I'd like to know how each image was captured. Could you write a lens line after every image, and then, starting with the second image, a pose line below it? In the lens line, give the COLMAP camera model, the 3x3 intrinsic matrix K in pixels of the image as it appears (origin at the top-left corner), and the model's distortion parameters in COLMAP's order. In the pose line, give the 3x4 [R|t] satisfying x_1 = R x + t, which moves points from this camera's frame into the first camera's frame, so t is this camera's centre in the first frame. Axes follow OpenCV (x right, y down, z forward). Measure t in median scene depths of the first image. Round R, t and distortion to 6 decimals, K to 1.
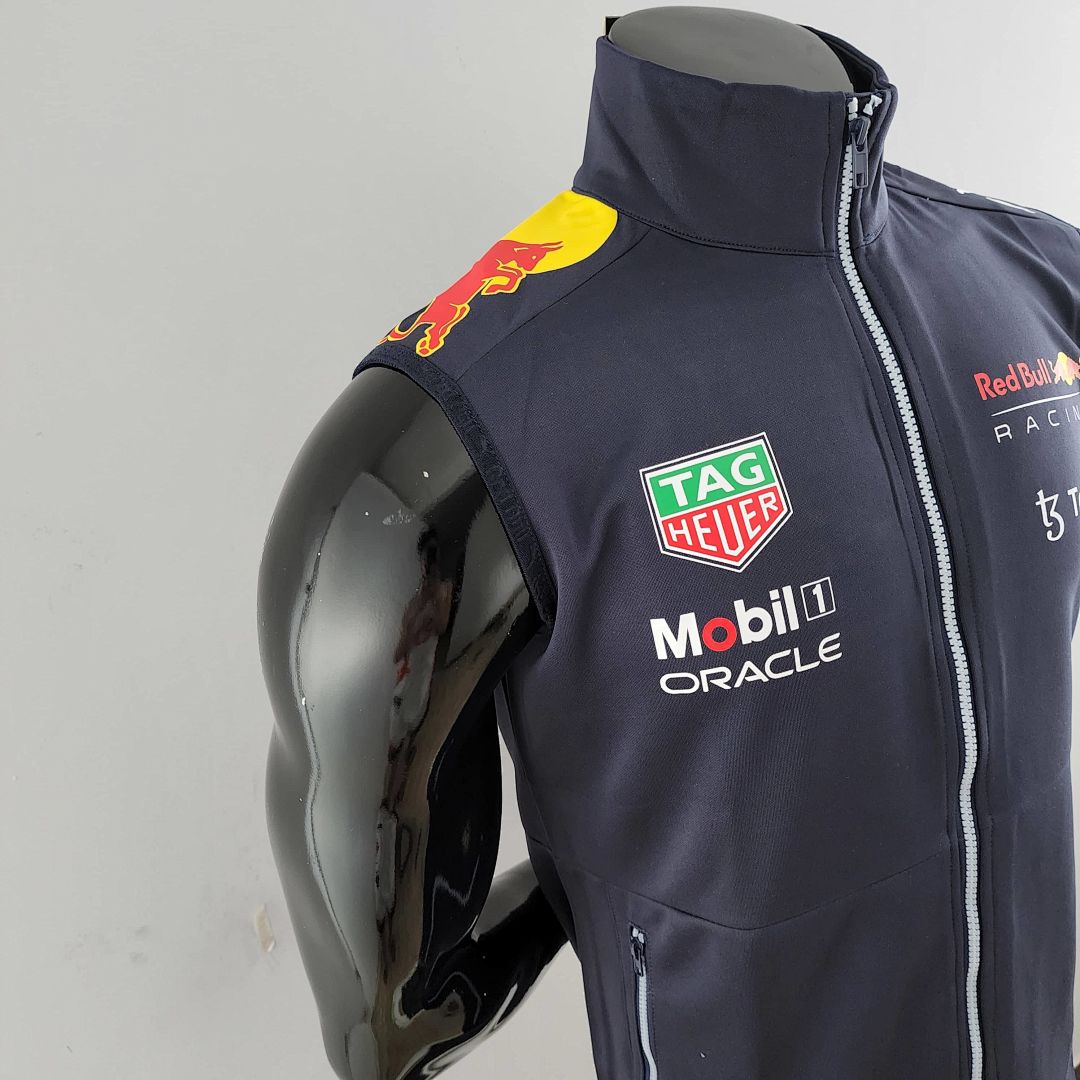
lens RADIAL K [[980.1, 0, 539.9], [0, 980.1, 513.4], [0, 0, 1]] dist [0.081538, -0.174383]
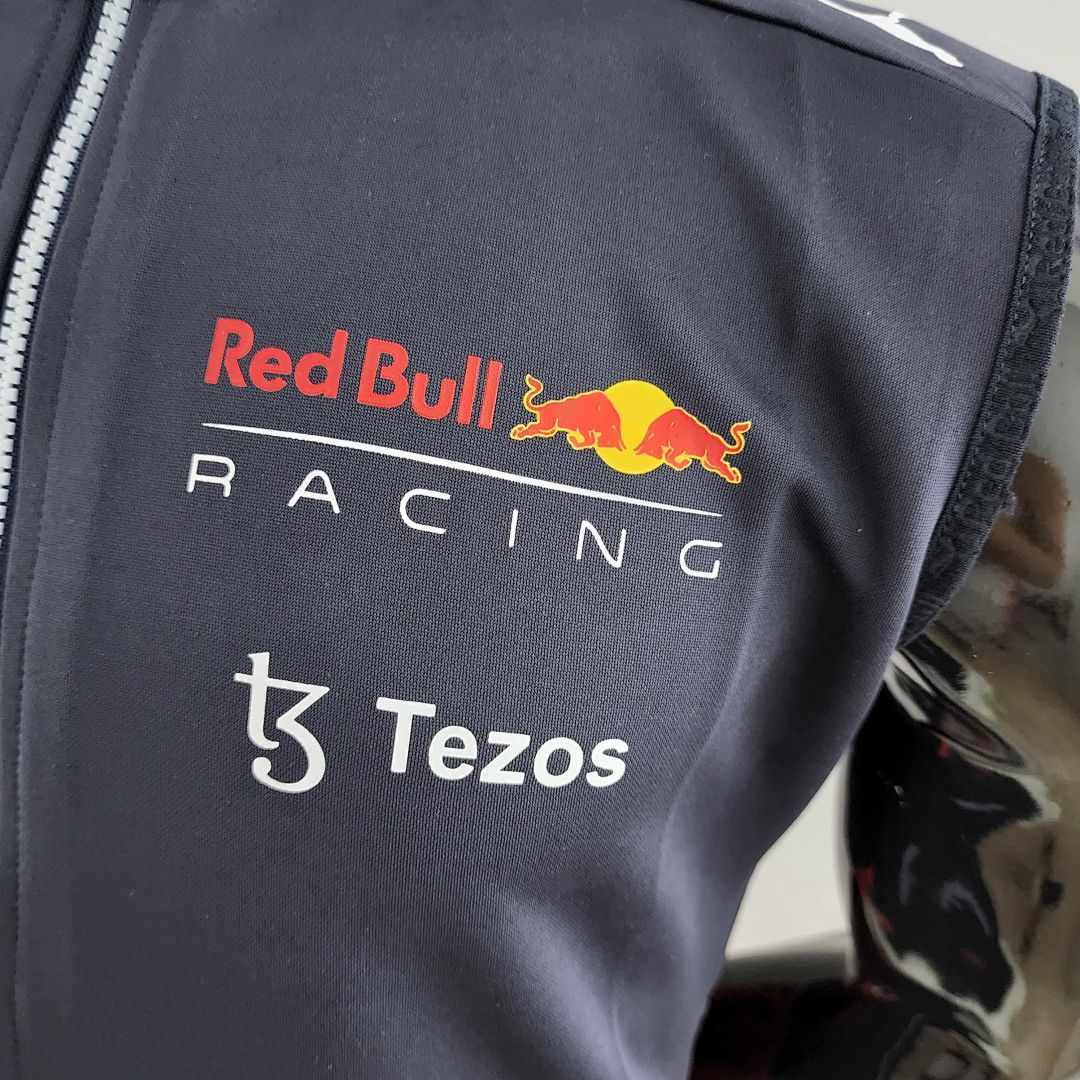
lens RADIAL K [[980.1, 0, 539.9], [0, 980.1, 513.4], [0, 0, 1]] dist [0.081538, -0.174383]
pose [[0.753236, 0.379798, -0.537019, 0.888944], [-0.359537, 0.921421, 0.147364, -0.195762], [0.550789, 0.082079, 0.830599, 0.835111]]
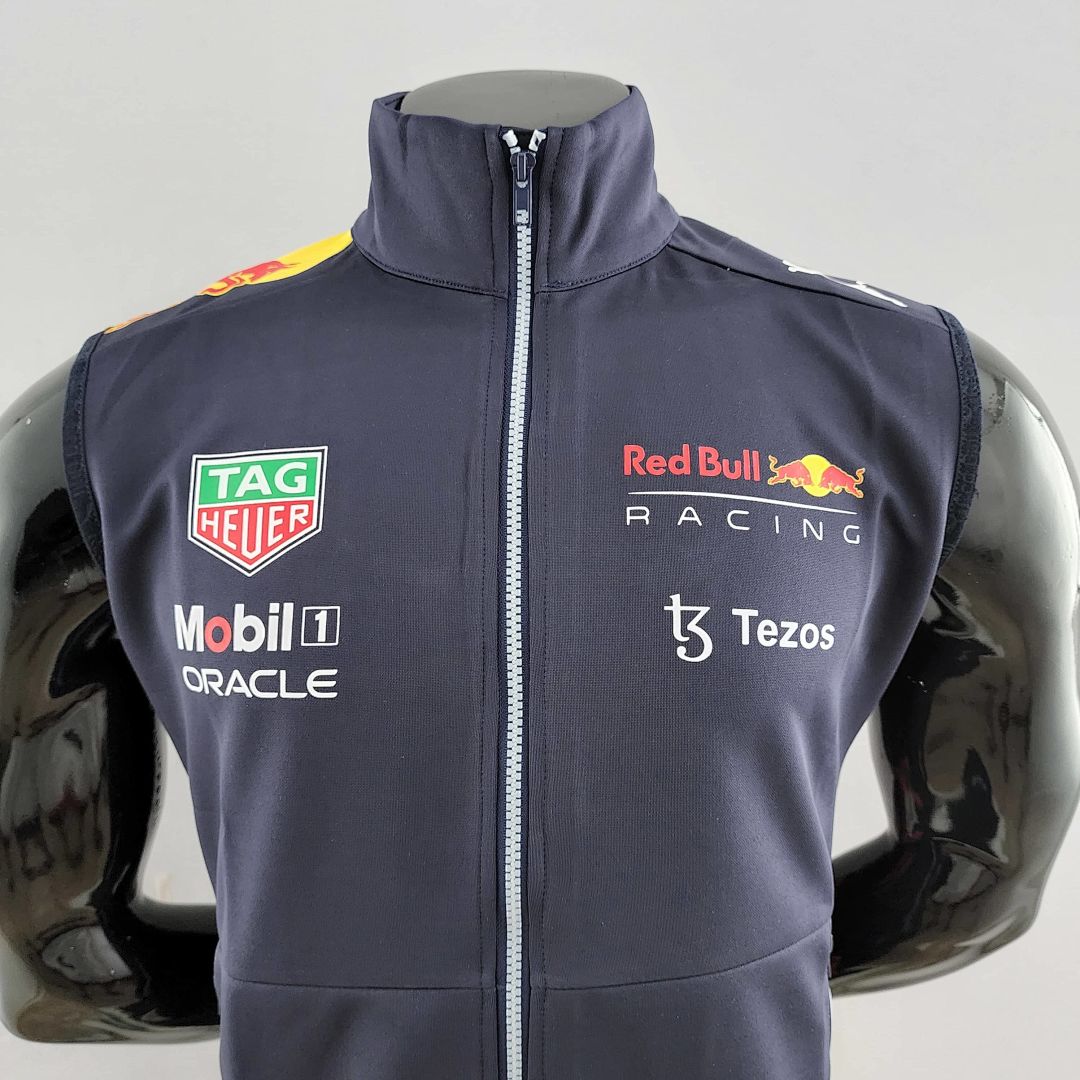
lens RADIAL K [[980.1, 0, 539.9], [0, 980.1, 513.4], [0, 0, 1]] dist [0.081538, -0.174383]
pose [[0.876461, 0.186976, -0.443686, 0.865600], [-0.249554, 0.964488, -0.086523, 0.012682], [0.411752, 0.186558, 0.891996, 0.236539]]
